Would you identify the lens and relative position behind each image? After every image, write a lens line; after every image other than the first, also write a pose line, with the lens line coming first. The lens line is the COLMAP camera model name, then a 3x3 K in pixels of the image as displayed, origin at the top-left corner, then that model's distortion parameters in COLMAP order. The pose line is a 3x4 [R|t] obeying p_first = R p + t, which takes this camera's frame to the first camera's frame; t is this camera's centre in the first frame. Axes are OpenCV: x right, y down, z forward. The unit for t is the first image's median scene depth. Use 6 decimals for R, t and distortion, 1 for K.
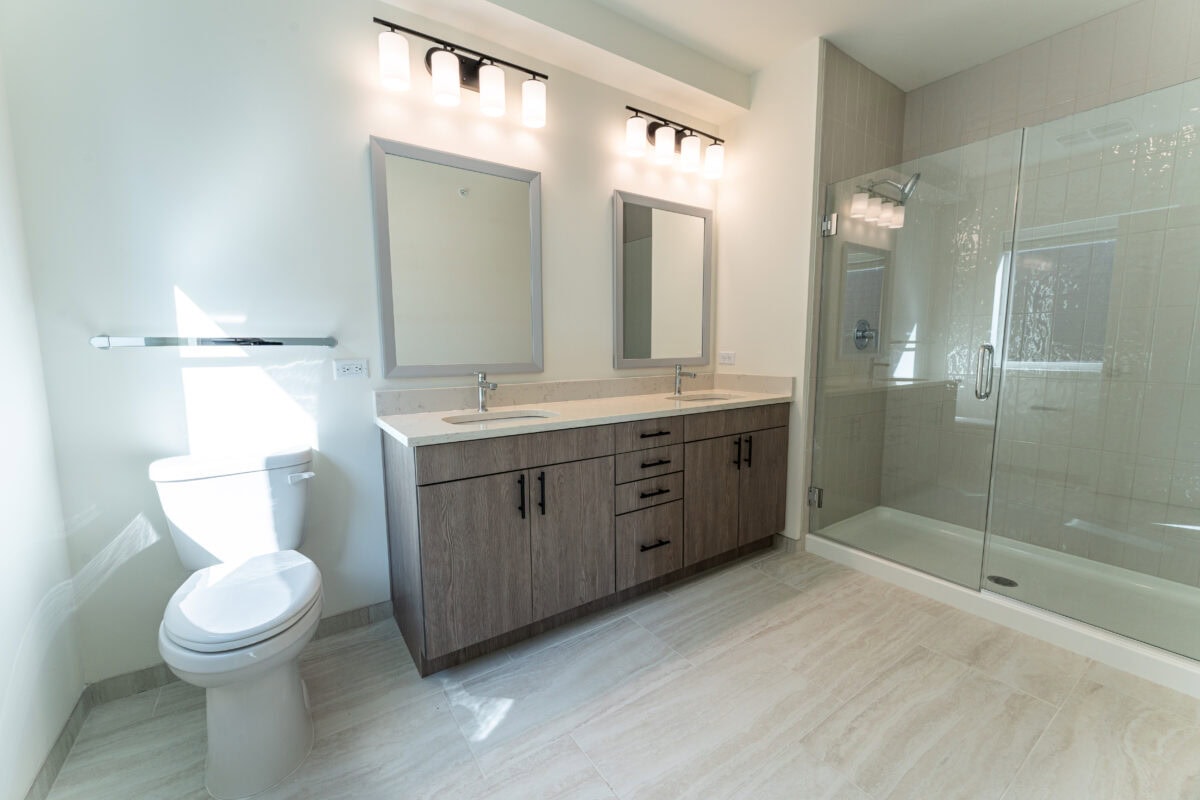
lens RADIAL K [[473.1, 0, 600.0], [0, 473.1, 400.0], [0, 0, 1]] dist [0.000637, 0.000072]
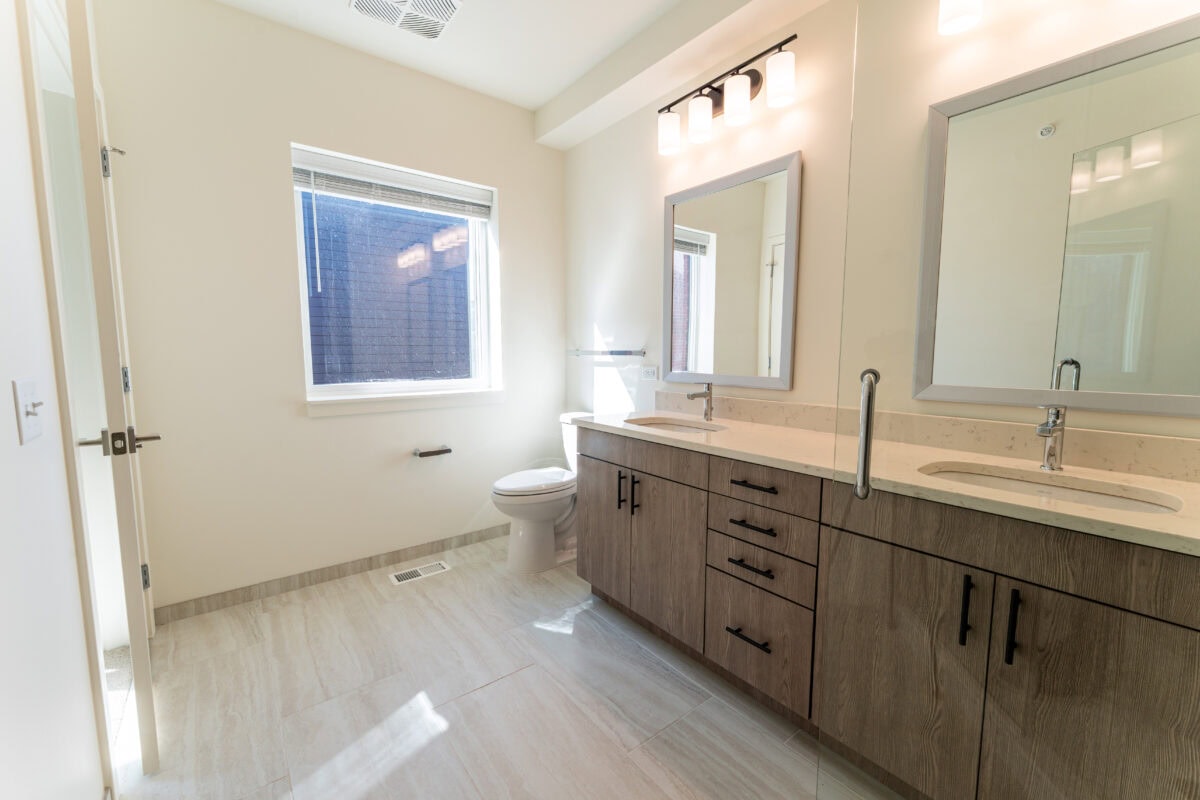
lens RADIAL K [[492.6, 0, 603.5], [0, 492.6, 400.0], [0, 0, 1]] dist [-0.000293, -0.000089]
pose [[0.061846, 0.107818, -0.992245, 0.938809], [-0.112026, 0.988616, 0.100441, -0.120780], [0.991779, 0.104945, 0.073220, 0.796768]]
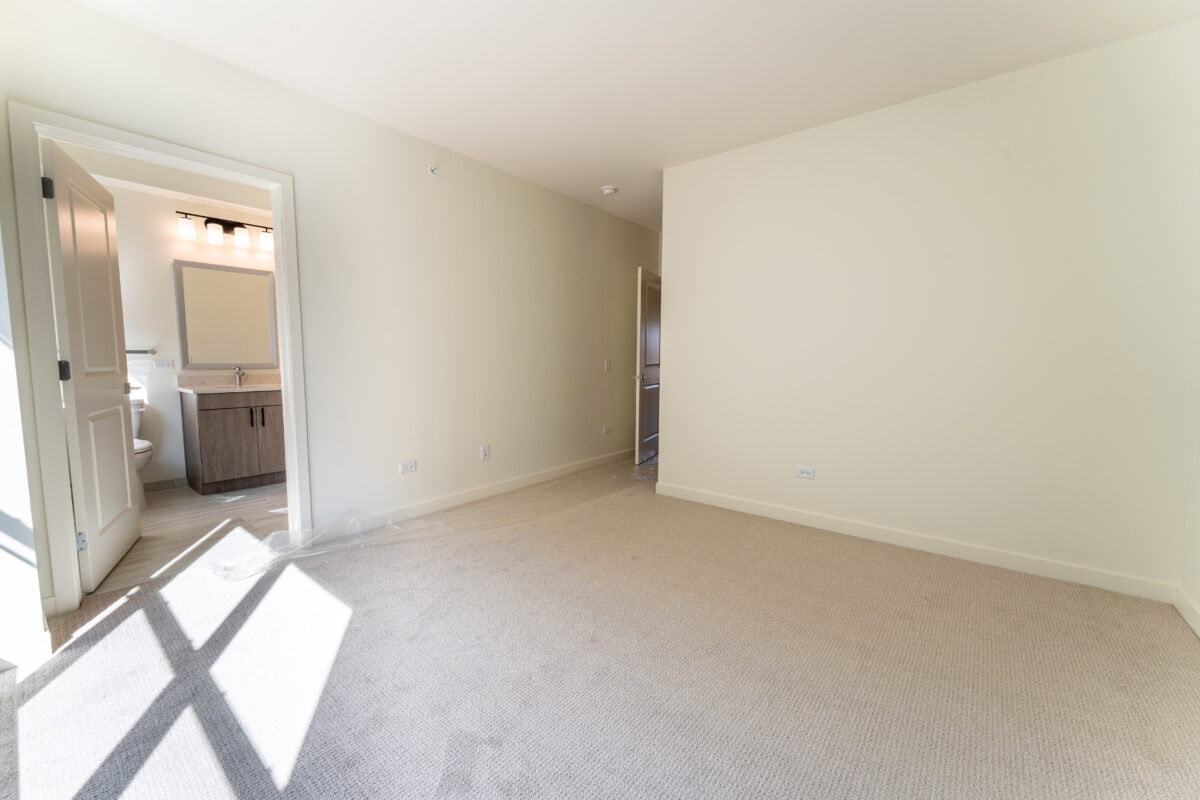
lens RADIAL K [[473.1, 0, 600.0], [0, 473.1, 400.0], [0, 0, 1]] dist [0.000637, 0.000072]
pose [[0.955483, -0.011690, 0.294814, 0.748154], [0.017817, 0.999677, -0.018104, 0.171727], [-0.294507, 0.022551, 0.955383, -1.667472]]
